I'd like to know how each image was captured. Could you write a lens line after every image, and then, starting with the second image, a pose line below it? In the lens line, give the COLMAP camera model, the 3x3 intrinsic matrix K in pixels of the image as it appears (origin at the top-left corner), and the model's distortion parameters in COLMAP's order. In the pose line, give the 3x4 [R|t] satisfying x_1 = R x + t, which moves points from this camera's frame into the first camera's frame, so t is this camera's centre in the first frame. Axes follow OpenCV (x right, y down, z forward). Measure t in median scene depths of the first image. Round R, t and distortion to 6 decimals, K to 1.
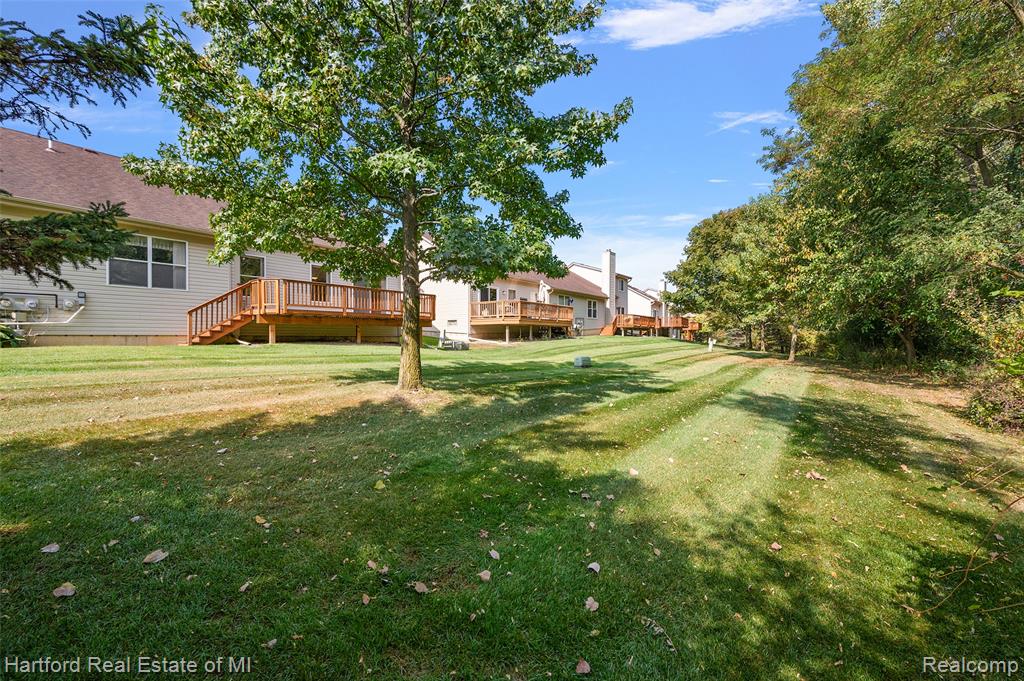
lens RADIAL K [[408.7, 0, 510.5], [0, 408.7, 338.2], [0, 0, 1]] dist [-0.001894, 0.001264]
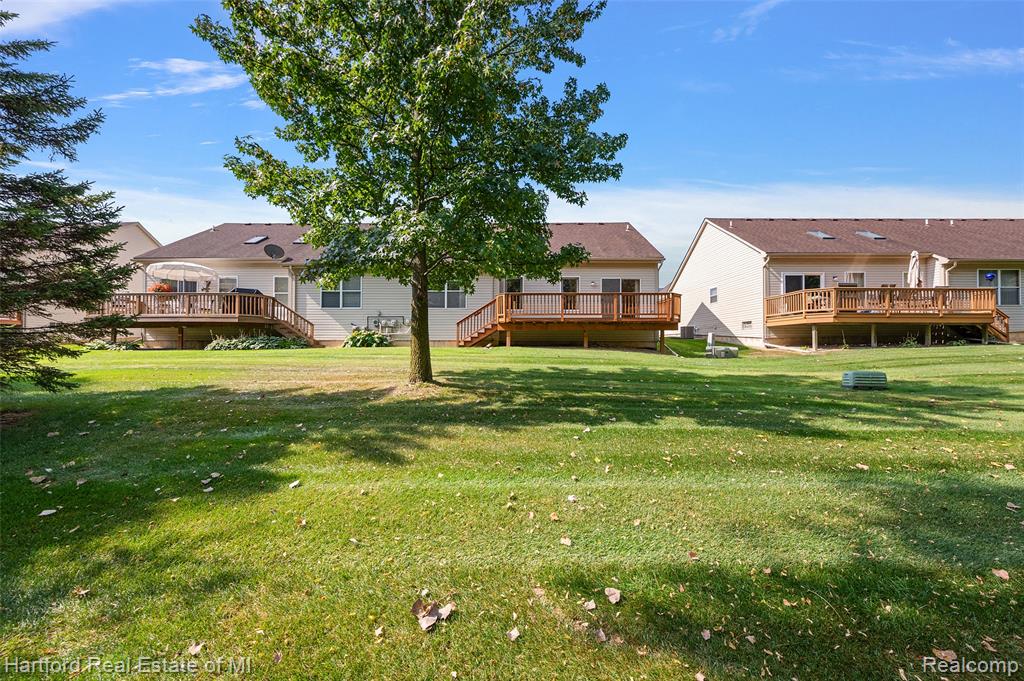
lens RADIAL K [[408.7, 0, 511.1], [0, 408.7, 342.8], [0, 0, 1]] dist [-0.001894, 0.001264]
pose [[0.597912, -0.005105, -0.801546, 0.244353], [-0.004708, 0.999940, -0.009881, 0.008215], [0.801548, 0.009682, 0.597852, 0.166170]]
